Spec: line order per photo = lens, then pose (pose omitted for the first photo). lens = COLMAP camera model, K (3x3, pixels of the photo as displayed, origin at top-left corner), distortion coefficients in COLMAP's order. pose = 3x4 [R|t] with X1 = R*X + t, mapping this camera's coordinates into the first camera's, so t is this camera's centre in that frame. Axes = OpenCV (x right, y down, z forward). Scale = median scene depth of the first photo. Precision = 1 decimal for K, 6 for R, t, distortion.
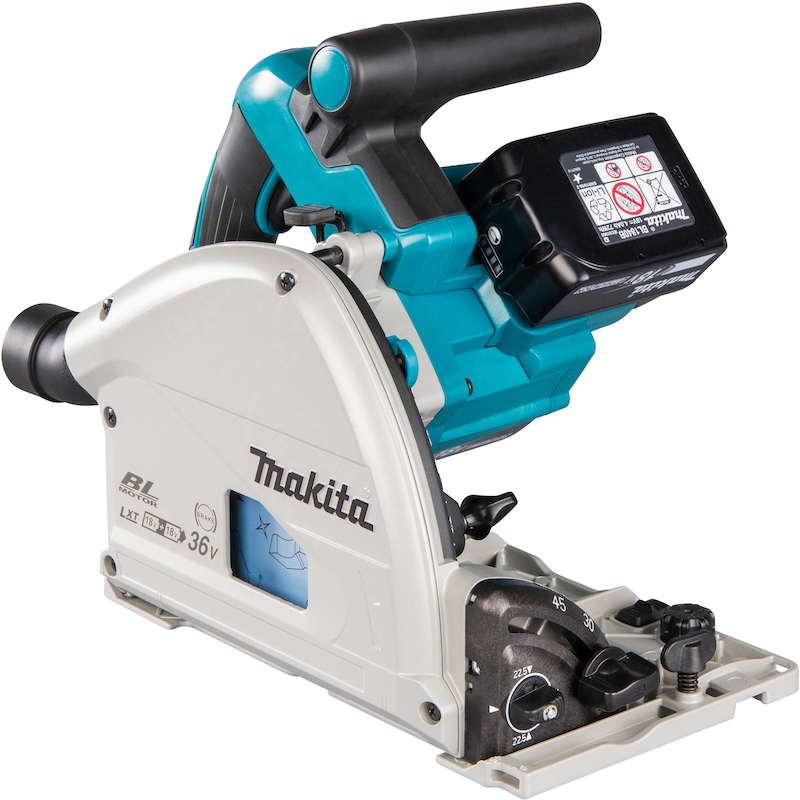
lens RADIAL K [[2979.5, 0, 406.4], [0, 2979.5, 395.8], [0, 0, 1]] dist [0.204343, 0.000000]
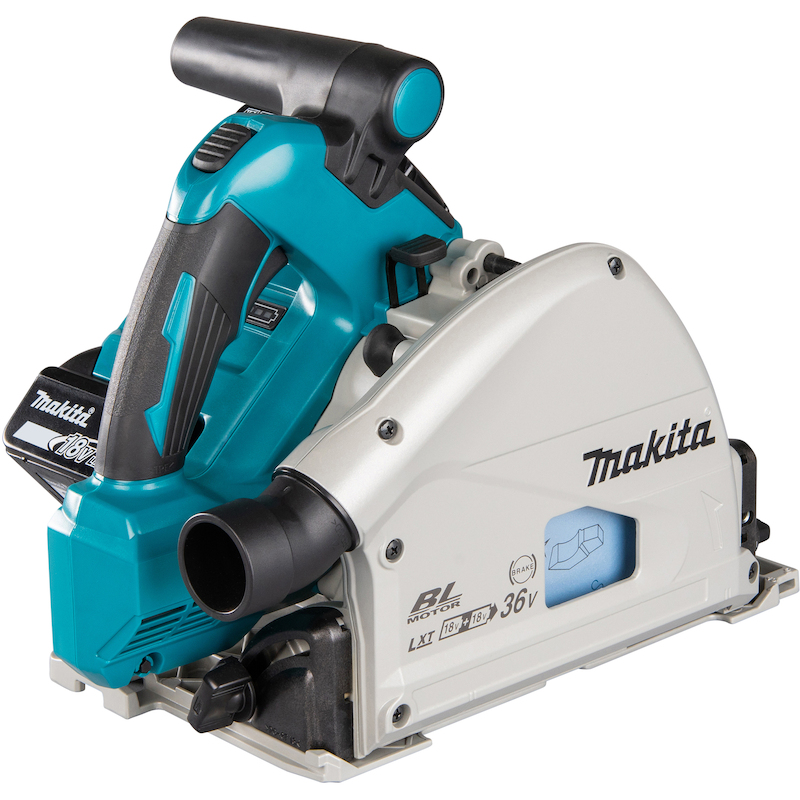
lens RADIAL K [[2979.5, 0, 398.0], [0, 2979.5, 399.8], [0, 0, 1]] dist [0.204343, 0.000000]
pose [[-0.024939, -0.321746, 0.946497, -0.946866], [0.329626, 0.891197, 0.311633, -0.316215], [-0.943782, 0.319762, 0.083830, 0.937010]]
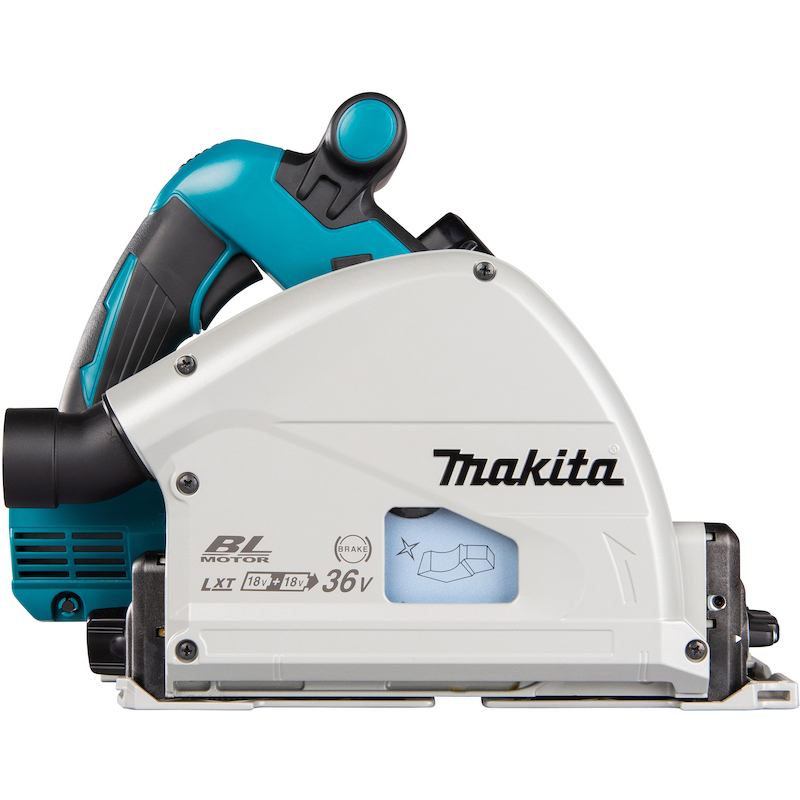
lens RADIAL K [[2565.3, 0, 389.4], [0, 2565.3, 423.9], [0, 0, 1]] dist [0.266318, 0.000000]
pose [[0.647662, -0.000935, 0.761928, -0.699939], [0.239416, 0.949598, -0.202346, 0.174736], [-0.723336, 0.313469, 0.615242, 0.457549]]
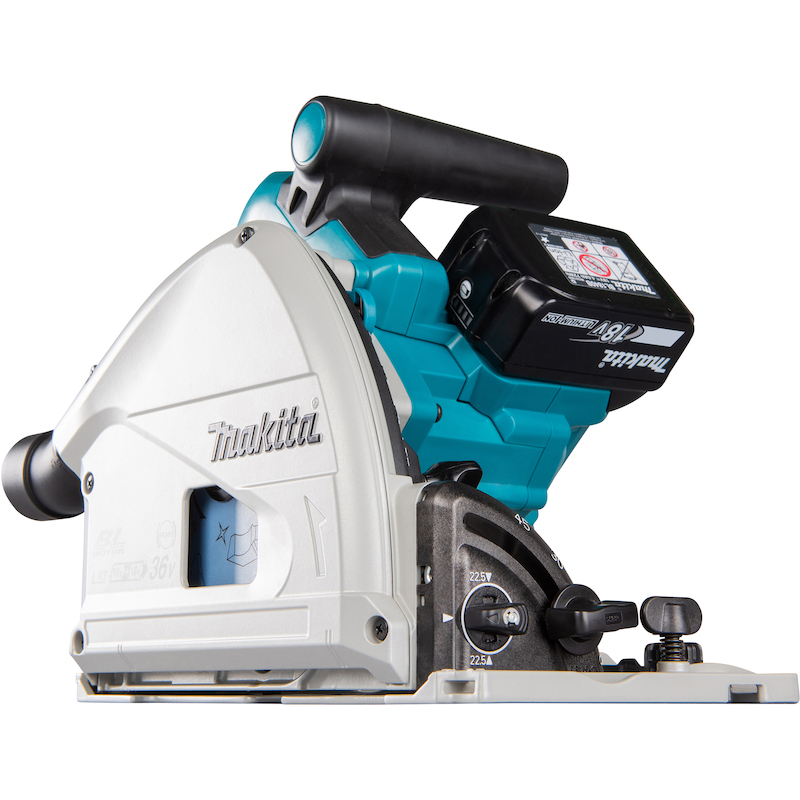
lens RADIAL K [[1897.4, 0, 378.1], [0, 1897.4, 348.7], [0, 0, 1]] dist [0.127149, 0.000000]
pose [[0.997665, -0.008579, -0.067750, 0.043838], [-0.024970, 0.877559, -0.478818, 0.281613], [0.063563, 0.479392, 0.875296, 0.431314]]
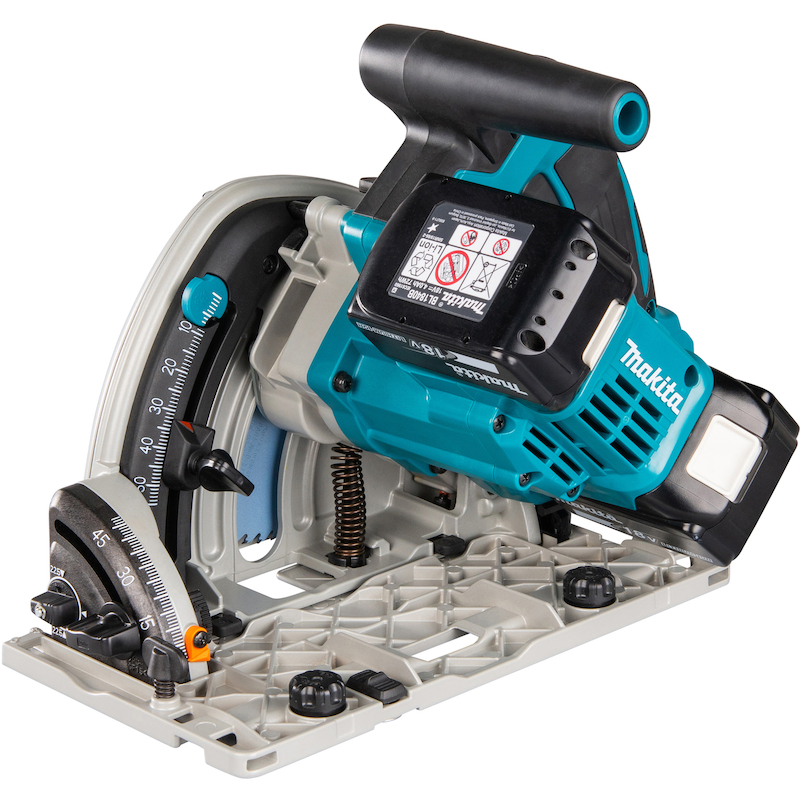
lens RADIAL K [[2979.5, 0, 399.9], [0, 2979.5, 401.6], [0, 0, 1]] dist [0.204343, 0.000000]
pose [[0.054863, 0.319317, -0.946059, 0.981549], [-0.320920, 0.902853, 0.286123, -0.293432], [0.945516, 0.287912, 0.152008, 0.861171]]
